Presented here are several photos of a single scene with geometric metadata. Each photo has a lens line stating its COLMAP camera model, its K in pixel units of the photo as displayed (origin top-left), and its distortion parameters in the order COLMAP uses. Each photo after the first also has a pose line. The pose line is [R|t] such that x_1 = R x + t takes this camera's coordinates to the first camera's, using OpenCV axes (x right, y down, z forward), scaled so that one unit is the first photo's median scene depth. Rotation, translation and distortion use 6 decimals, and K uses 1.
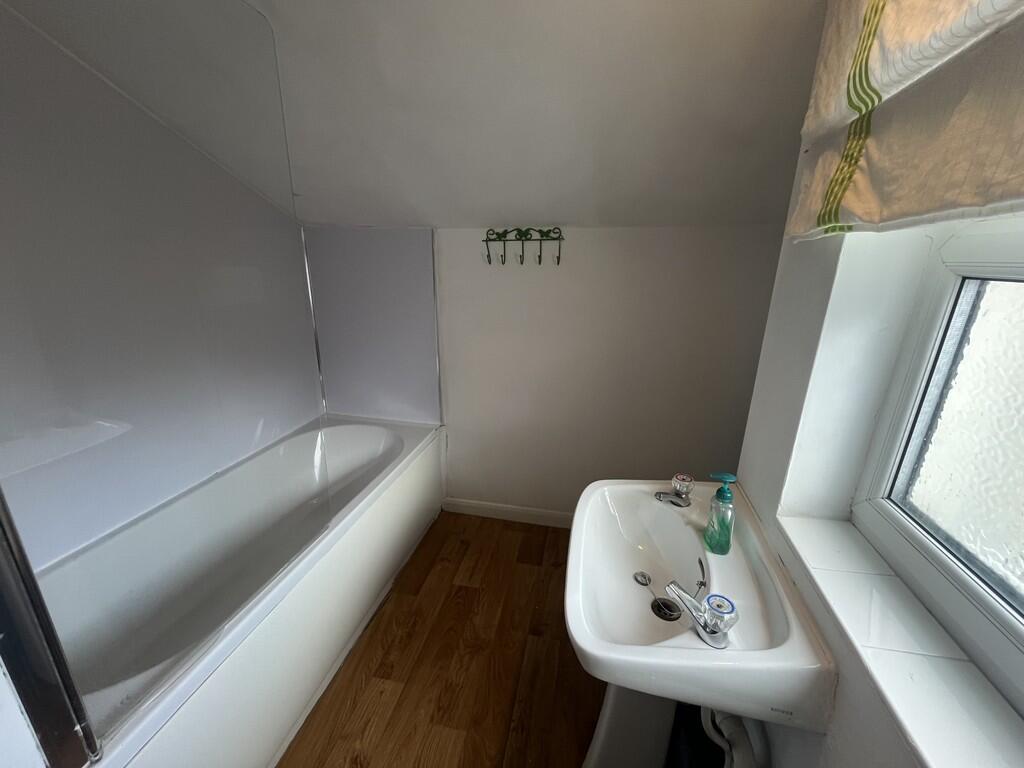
lens RADIAL K [[411.4, 0, 511.0], [0, 411.4, 386.6], [0, 0, 1]] dist [-0.000672, -0.000513]
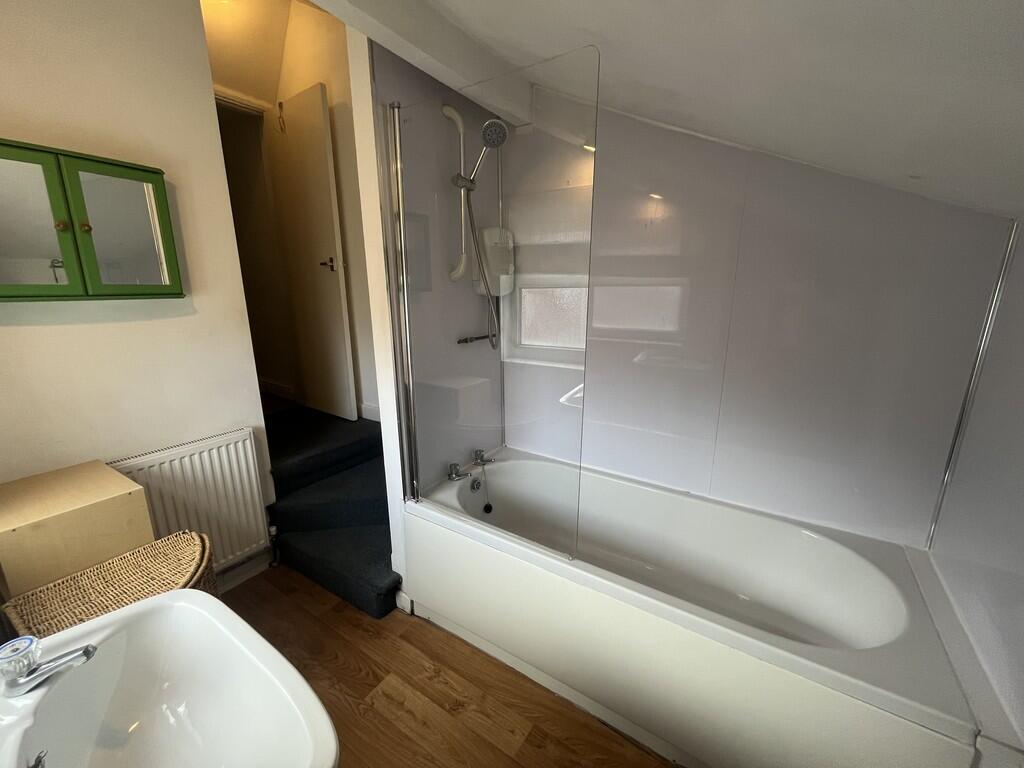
lens RADIAL K [[411.4, 0, 510.8], [0, 411.4, 384.6], [0, 0, 1]] dist [-0.000672, -0.000513]
pose [[-0.370606, 0.208968, -0.904977, 0.361810], [-0.267142, 0.909205, 0.319344, -0.276691], [0.889543, 0.360108, -0.281132, 0.924093]]
